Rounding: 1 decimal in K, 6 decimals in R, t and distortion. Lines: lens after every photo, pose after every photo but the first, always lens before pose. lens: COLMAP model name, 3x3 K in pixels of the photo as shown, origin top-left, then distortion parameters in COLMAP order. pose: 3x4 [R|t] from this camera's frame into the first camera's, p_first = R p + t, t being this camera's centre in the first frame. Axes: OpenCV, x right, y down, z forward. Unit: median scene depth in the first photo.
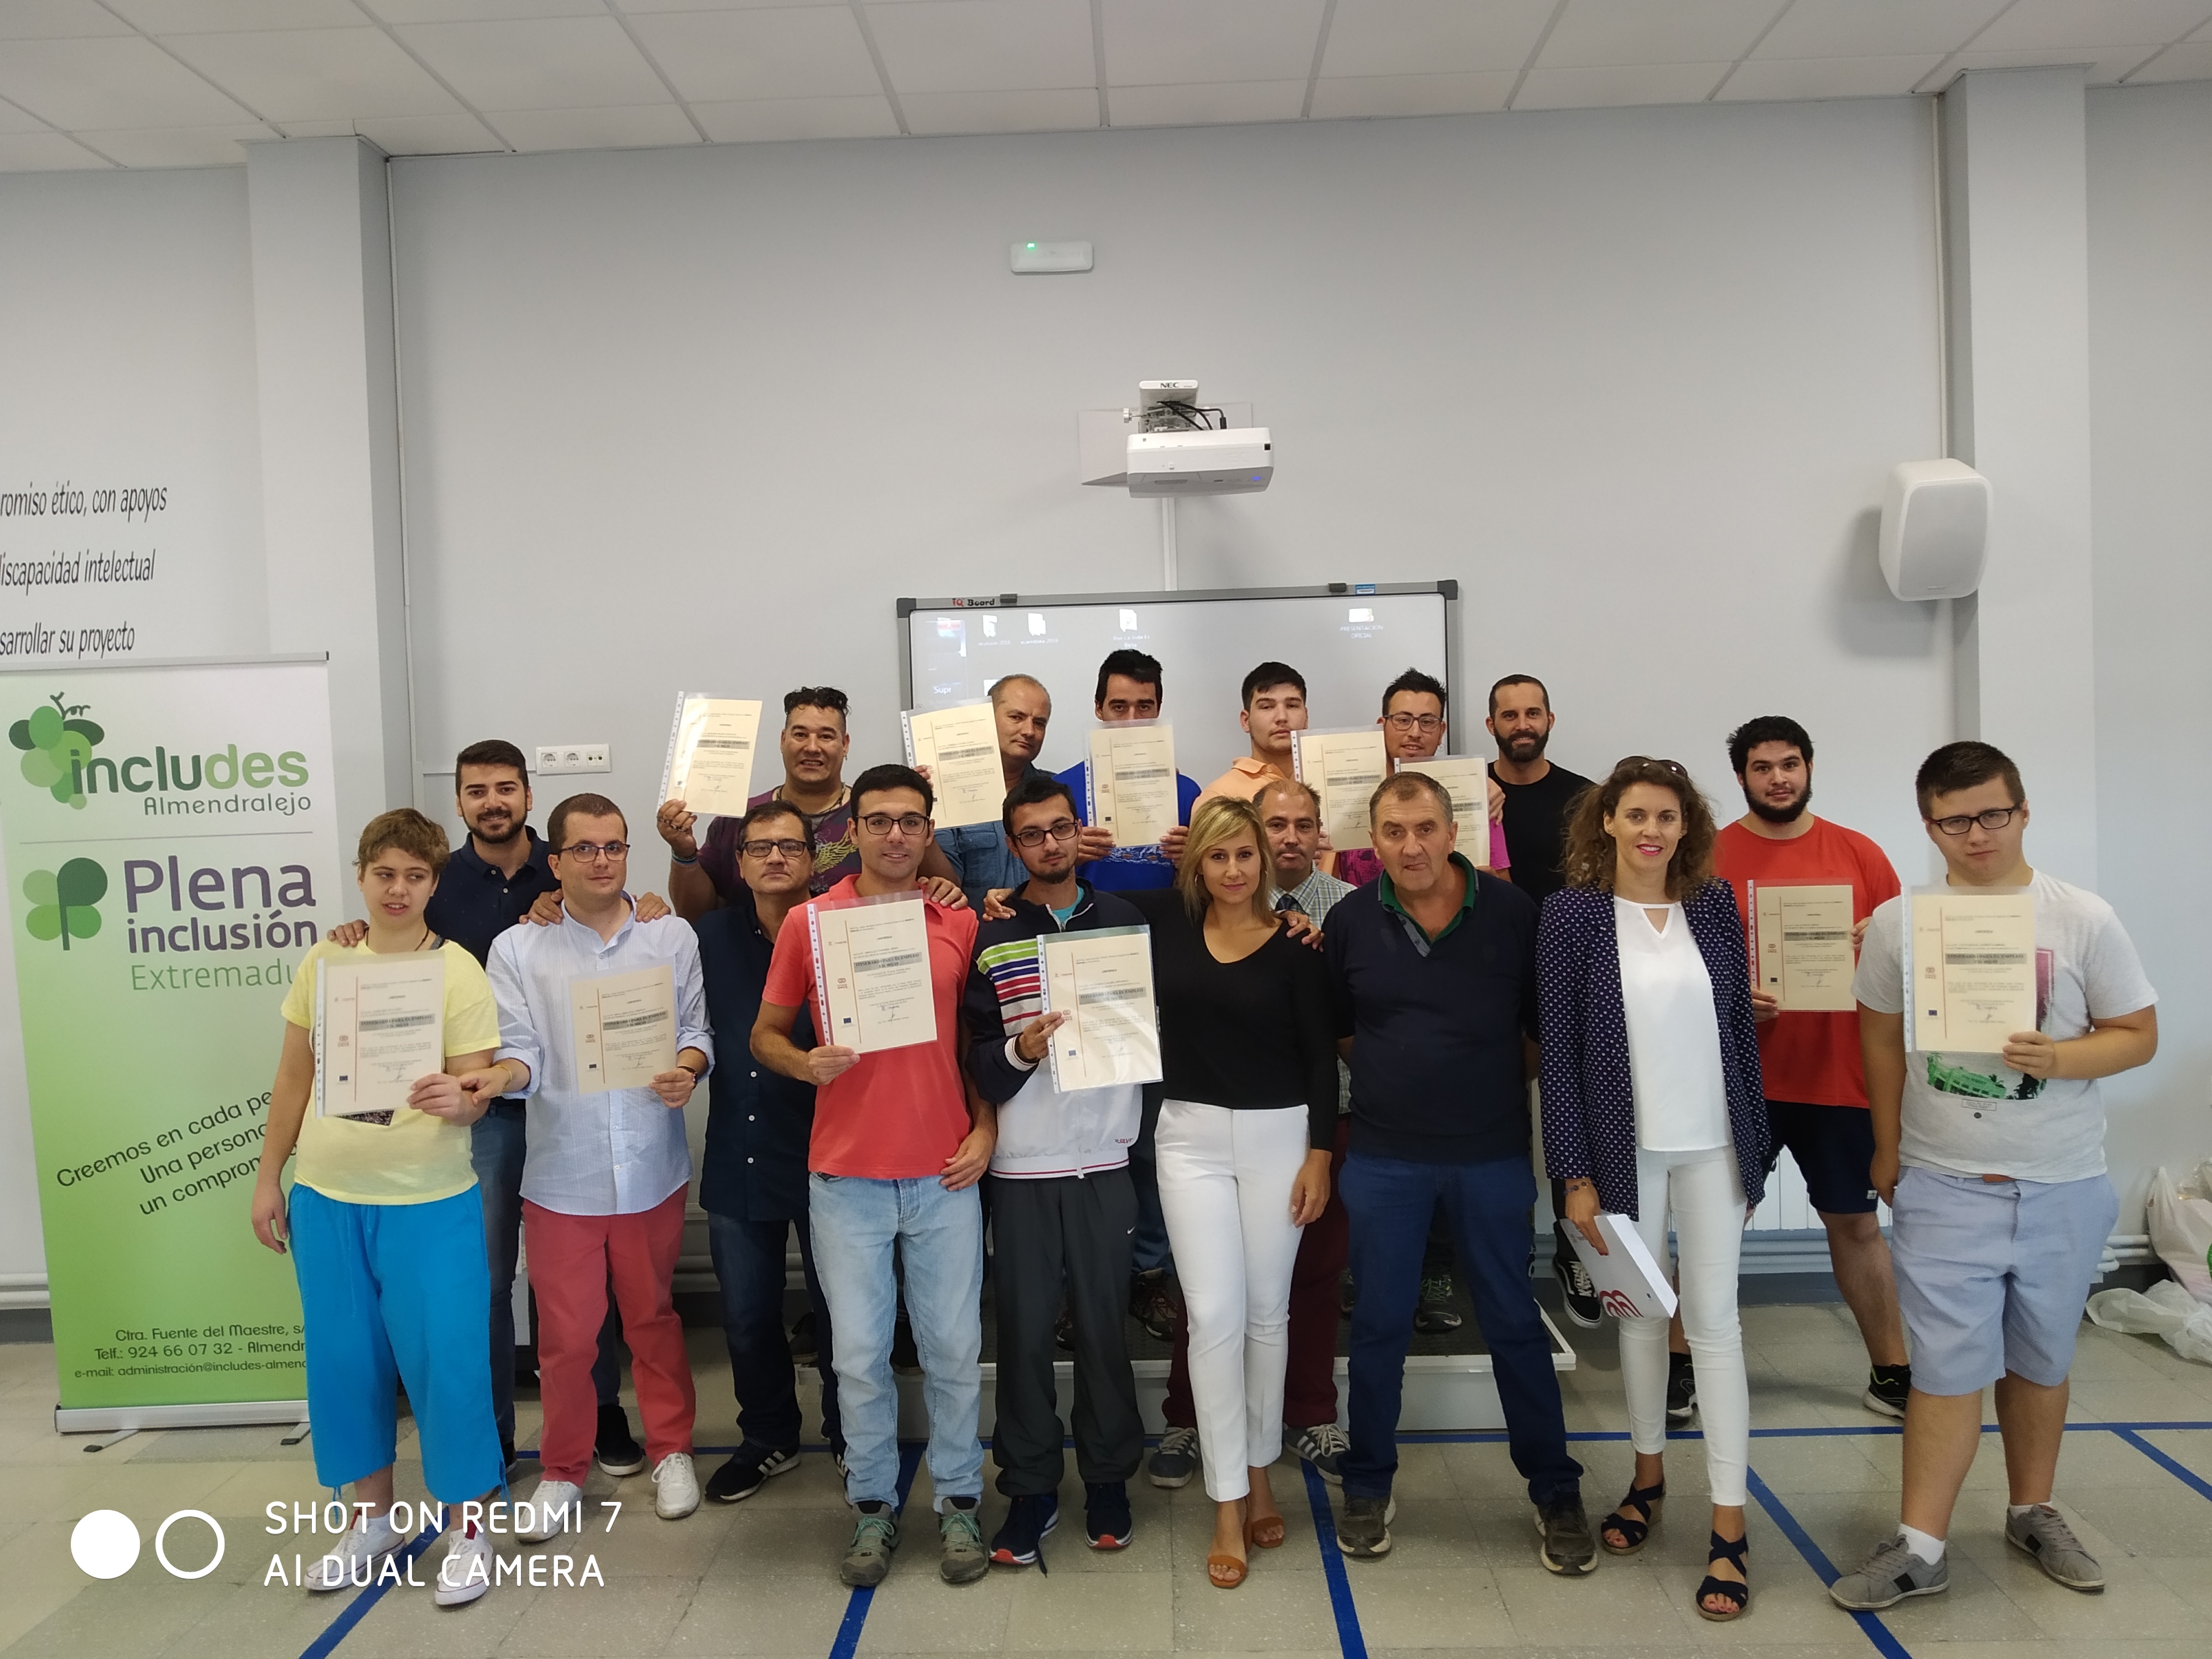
lens RADIAL K [[1789.4, 0, 1111.9], [0, 1789.4, 775.3], [0, 0, 1]] dist [-0.206211, 0.222396]
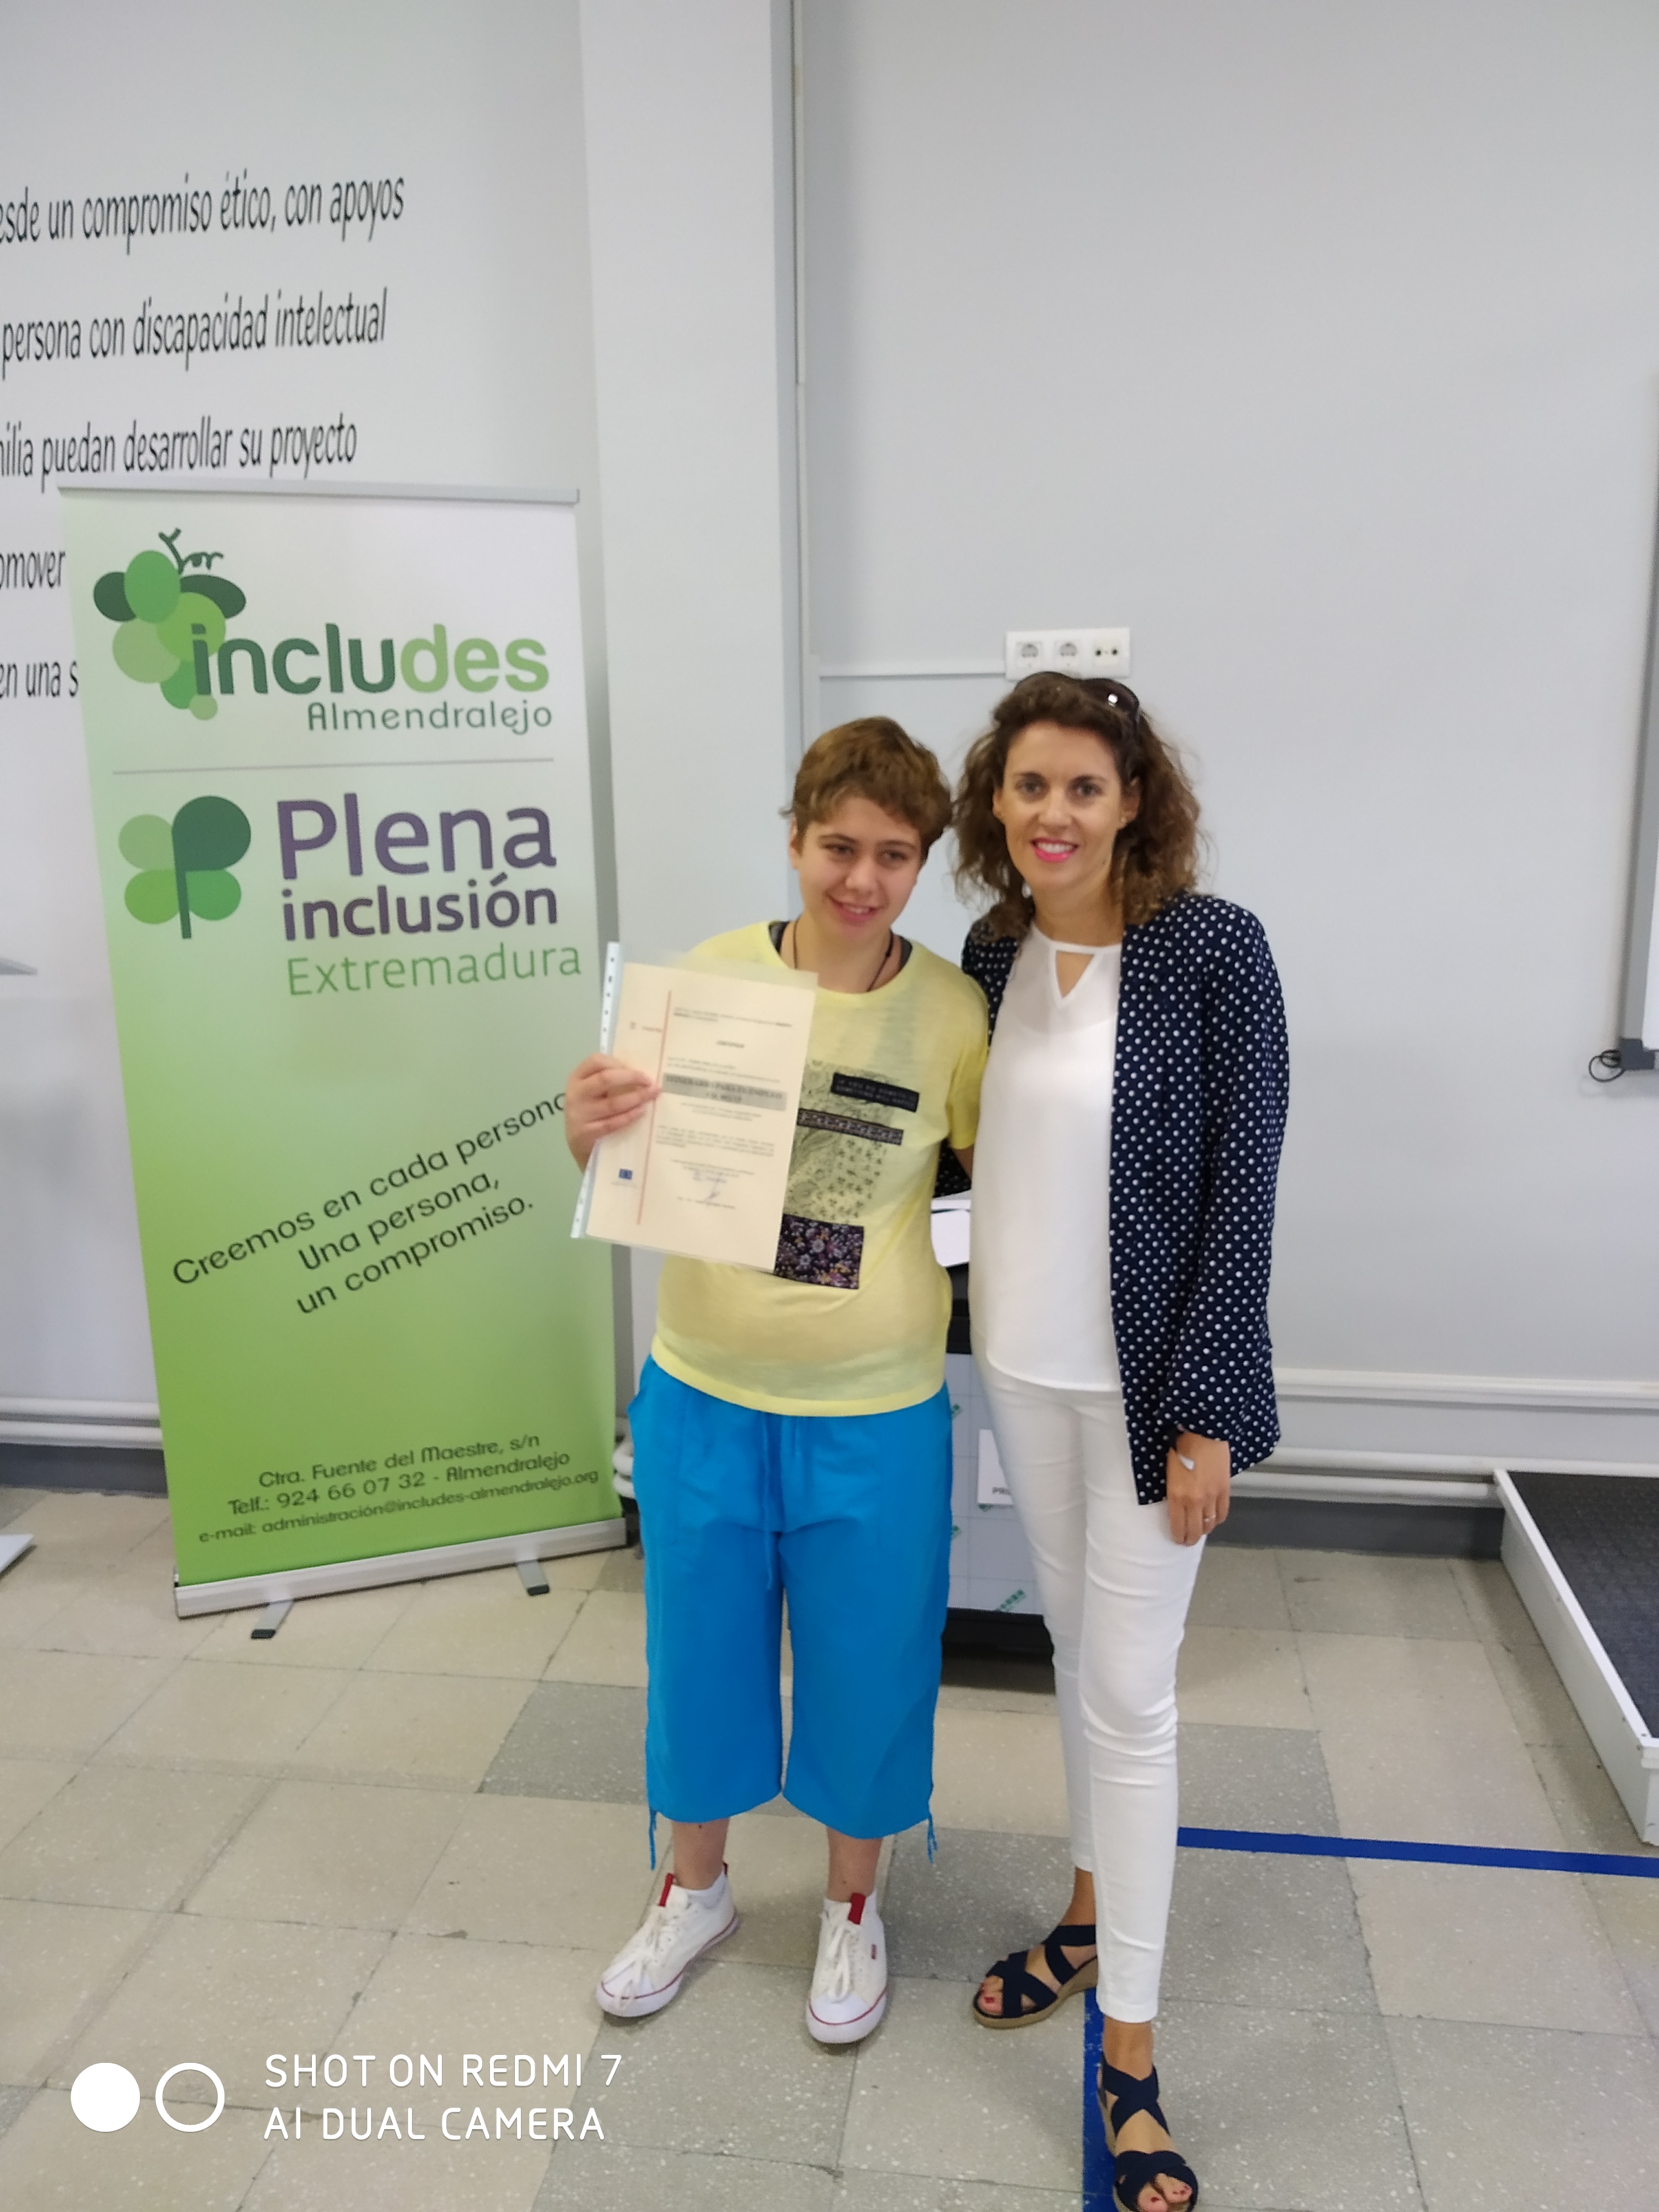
lens RADIAL K [[1784.5, 0, 839.9], [0, 1784.5, 1107.5], [0, 0, 1]] dist [-0.005376, -0.018577]
pose [[0.955303, -0.045181, 0.292156, -0.571114], [-0.013011, 0.980869, 0.194235, 0.029409], [-0.295343, -0.189354, 0.936439, 0.266572]]
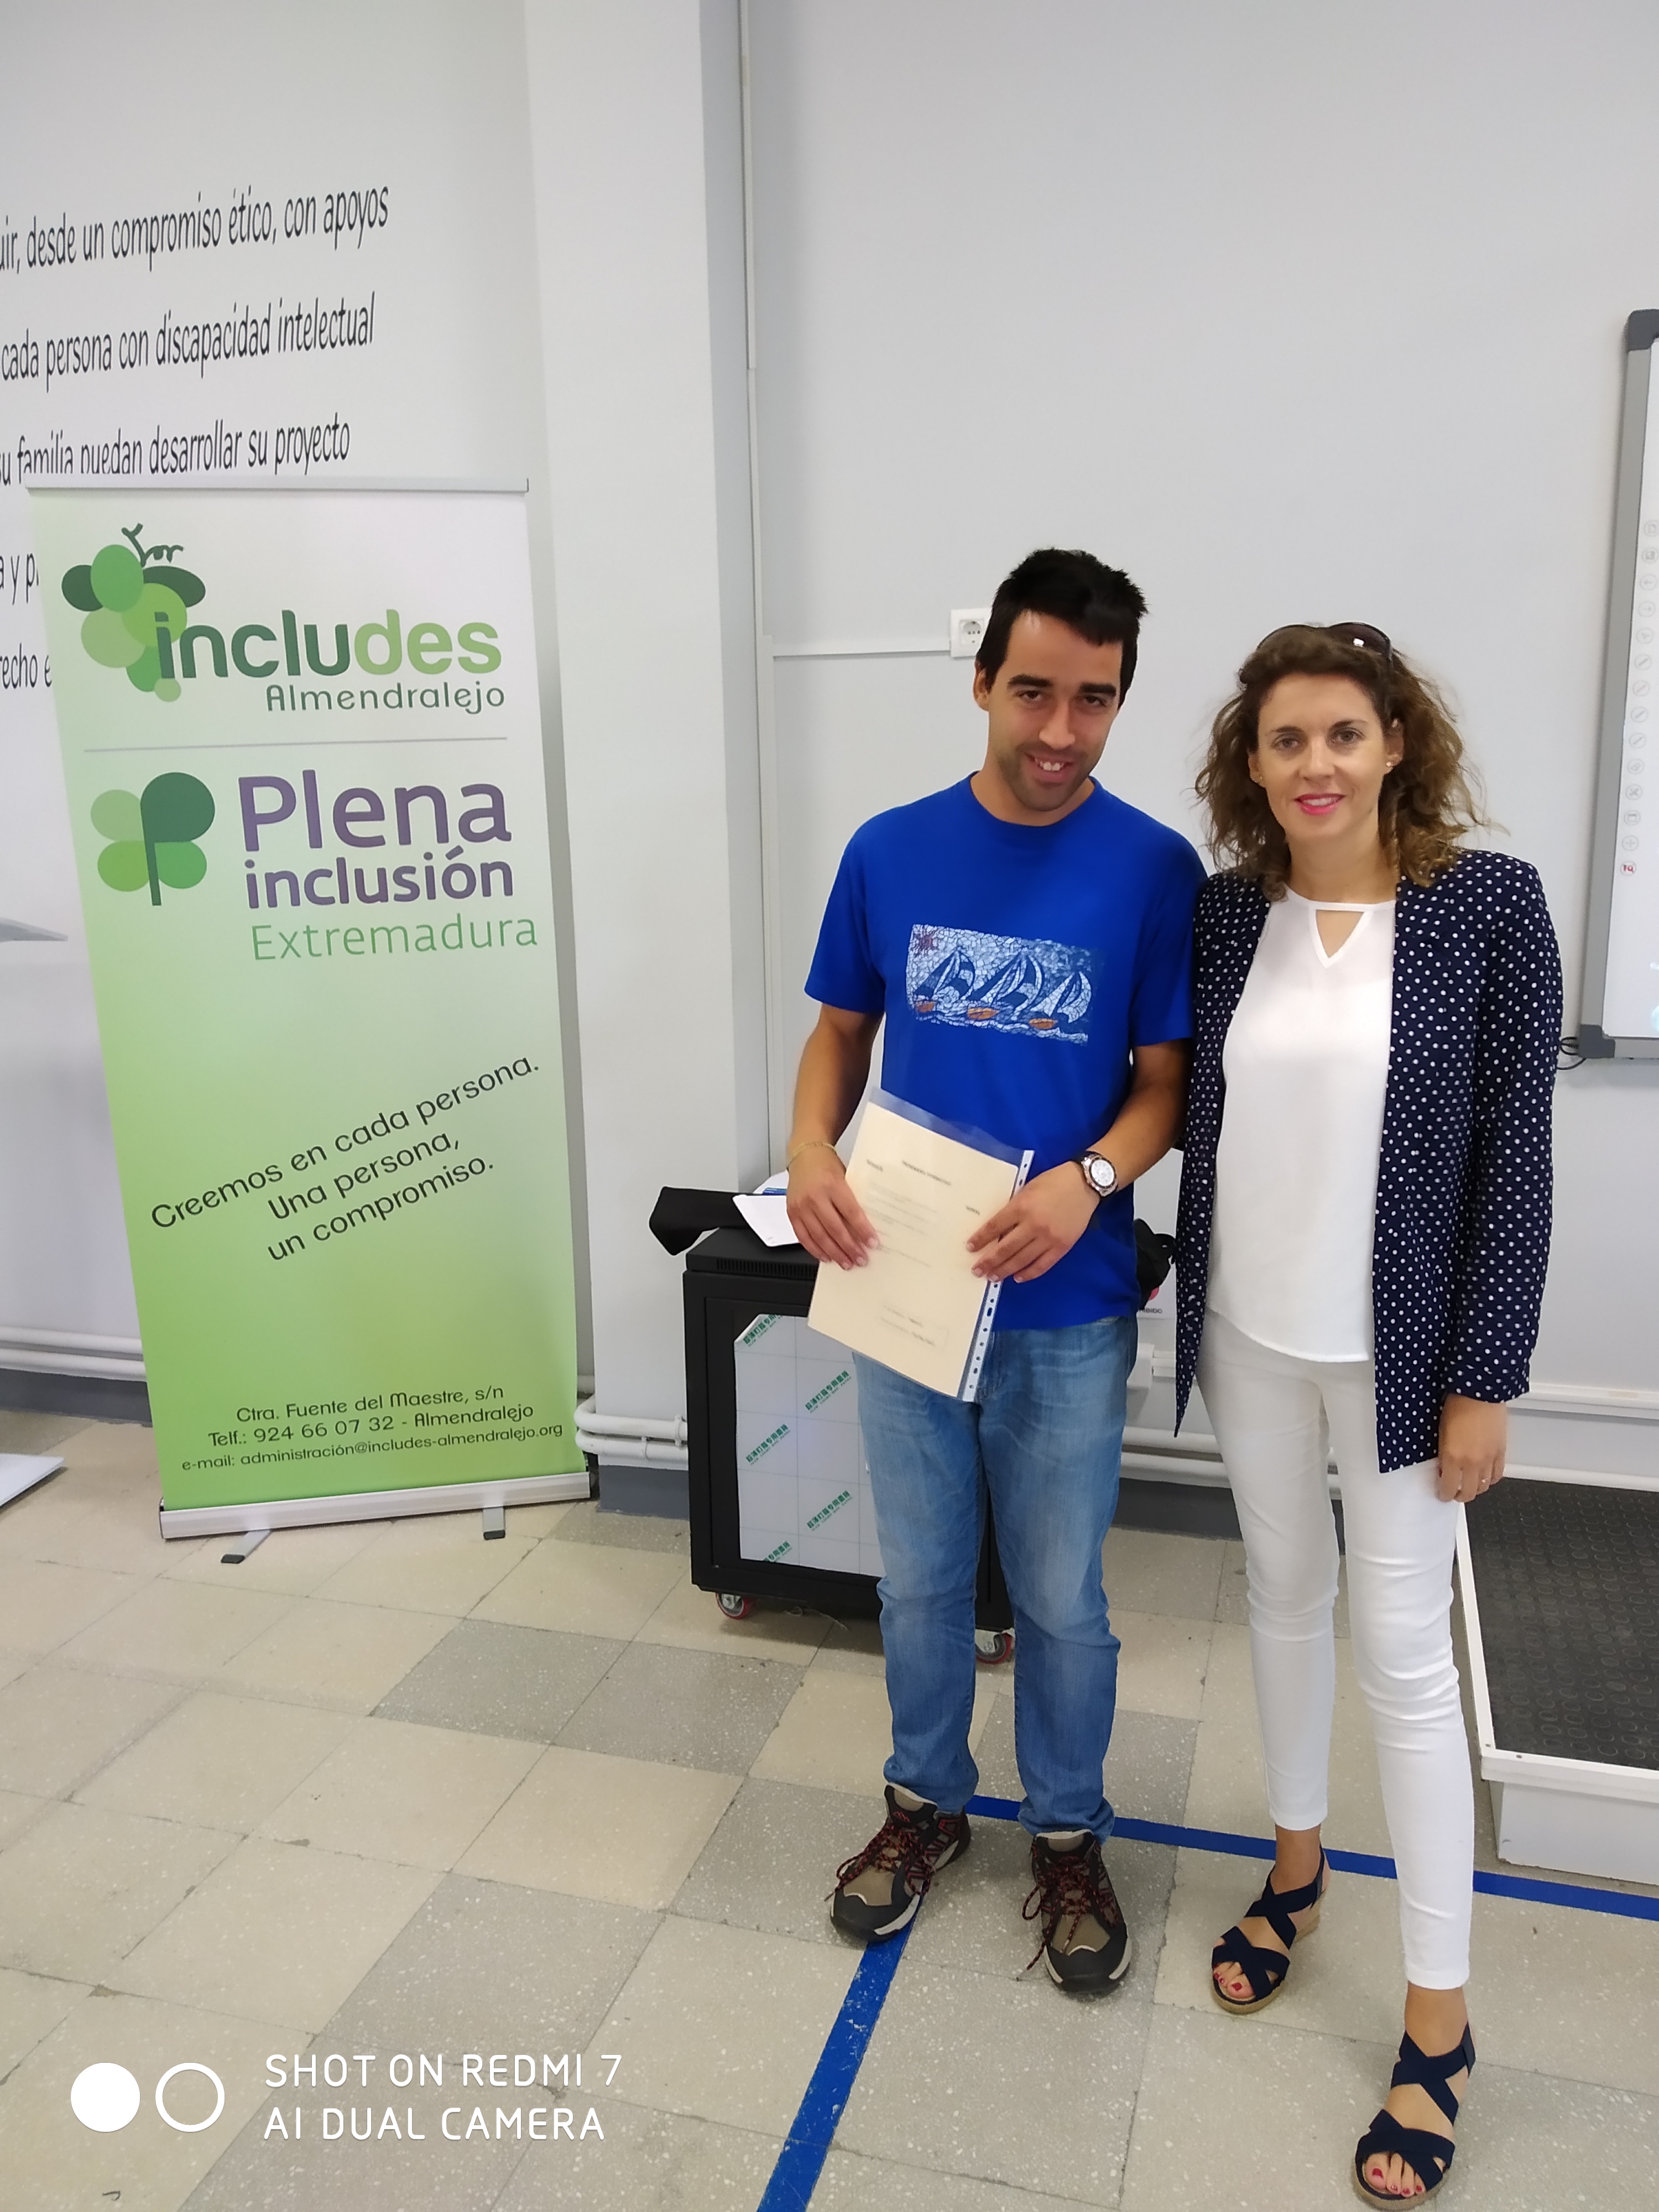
lens RADIAL K [[1766.9, 0, 829.3], [0, 1766.9, 1102.0], [0, 0, 1]] dist [-0.009237, 0.005481]
pose [[0.988703, -0.021050, 0.148404, -0.443508], [-0.008563, 0.980540, 0.196131, 0.036208], [-0.149644, -0.195186, 0.969283, 0.229929]]
